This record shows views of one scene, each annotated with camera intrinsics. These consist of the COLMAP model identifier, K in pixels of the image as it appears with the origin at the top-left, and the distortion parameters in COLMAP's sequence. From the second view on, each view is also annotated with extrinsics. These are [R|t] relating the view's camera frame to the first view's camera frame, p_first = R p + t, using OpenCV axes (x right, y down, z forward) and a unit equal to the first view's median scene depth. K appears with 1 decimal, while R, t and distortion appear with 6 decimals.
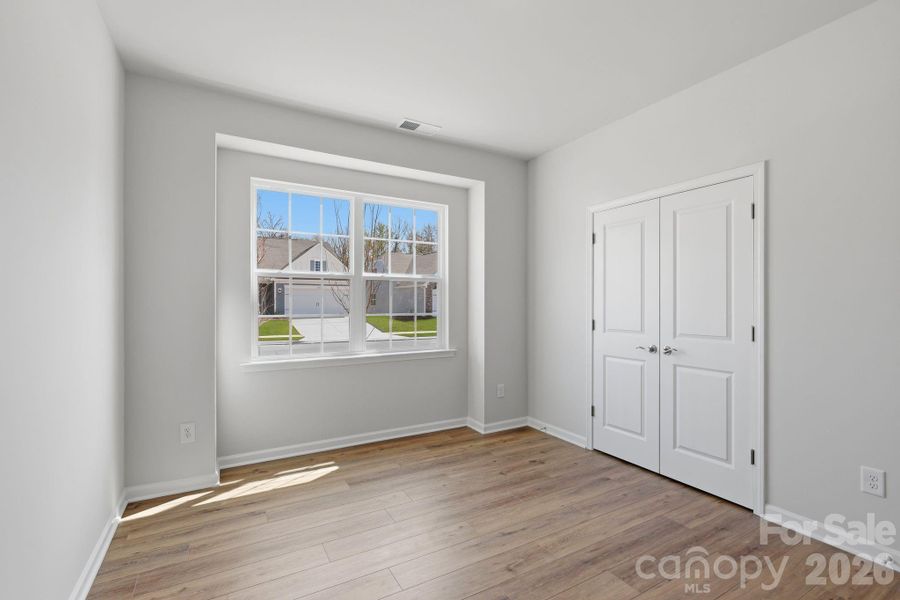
lens RADIAL K [[406.4, 0, 447.3], [0, 406.4, 302.8], [0, 0, 1]] dist [0.001360, 0.000012]
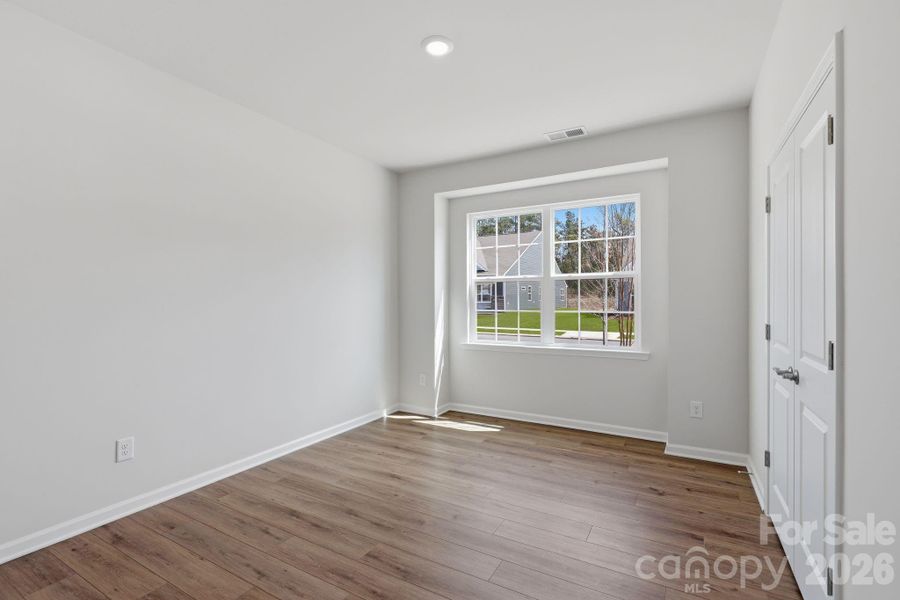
lens RADIAL K [[406.4, 0, 447.3], [0, 406.4, 302.8], [0, 0, 1]] dist [0.001360, 0.000012]
pose [[0.504074, 0.002404, -0.863657, 0.714804], [0.013699, 0.999848, 0.010779, -0.015377], [0.863552, -0.017265, 0.503964, 0.201175]]
